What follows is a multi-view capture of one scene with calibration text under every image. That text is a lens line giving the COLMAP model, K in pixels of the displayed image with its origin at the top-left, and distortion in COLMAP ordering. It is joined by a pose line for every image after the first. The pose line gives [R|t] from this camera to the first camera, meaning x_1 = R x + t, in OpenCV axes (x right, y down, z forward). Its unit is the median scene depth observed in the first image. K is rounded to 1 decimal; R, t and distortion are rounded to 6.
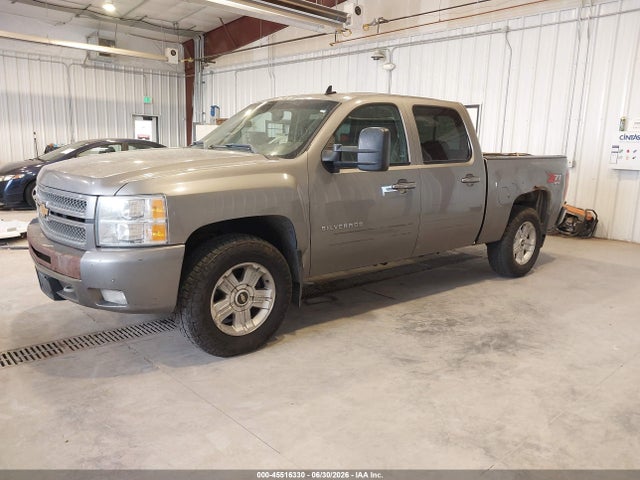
lens RADIAL K [[546.8, 0, 320.0], [0, 546.8, 240.0], [0, 0, 1]] dist [0.004260, 0.002881]
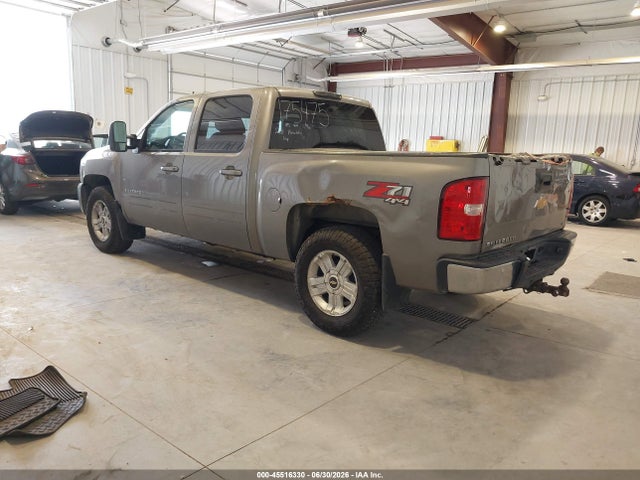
lens RADIAL K [[518.5, 0, 320.0], [0, 518.5, 240.0], [0, 0, 1]] dist [0.006301, 0.005294]
pose [[0.124003, 0.162276, -0.978923, 0.918354], [-0.213400, 0.967814, 0.133402, -0.118138], [0.969063, 0.192360, 0.154641, 0.829009]]
